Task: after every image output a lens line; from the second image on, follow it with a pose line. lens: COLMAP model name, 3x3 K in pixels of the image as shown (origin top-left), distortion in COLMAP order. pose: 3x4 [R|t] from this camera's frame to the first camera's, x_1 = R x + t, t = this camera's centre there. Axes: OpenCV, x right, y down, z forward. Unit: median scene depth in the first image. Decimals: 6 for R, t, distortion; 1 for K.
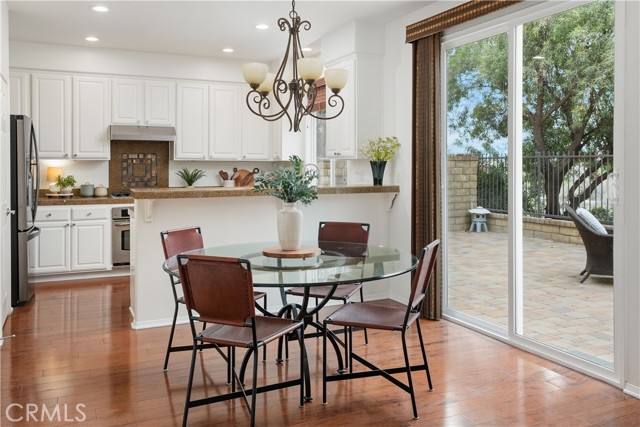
lens RADIAL K [[557.5, 0, 333.0], [0, 557.5, 183.7], [0, 0, 1]] dist [0.008371, 0.002533]
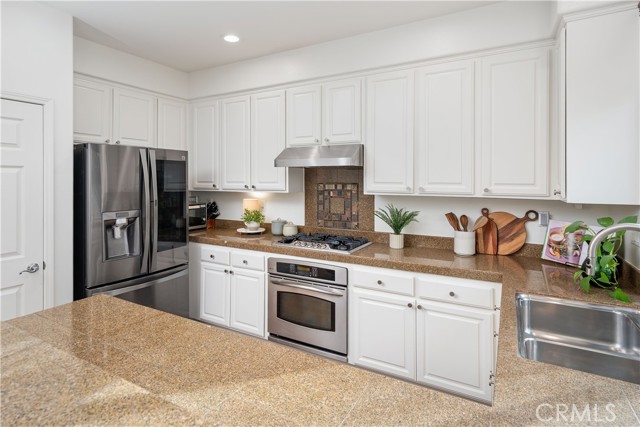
lens RADIAL K [[336.3, 0, 314.9], [0, 336.3, 176.5], [0, 0, 1]] dist [-0.006996, -0.000495]
pose [[0.545241, -0.004725, -0.838266, 0.020384], [-0.029203, 0.999270, -0.024628, -0.058278], [0.837770, 0.037908, 0.544705, 0.824537]]
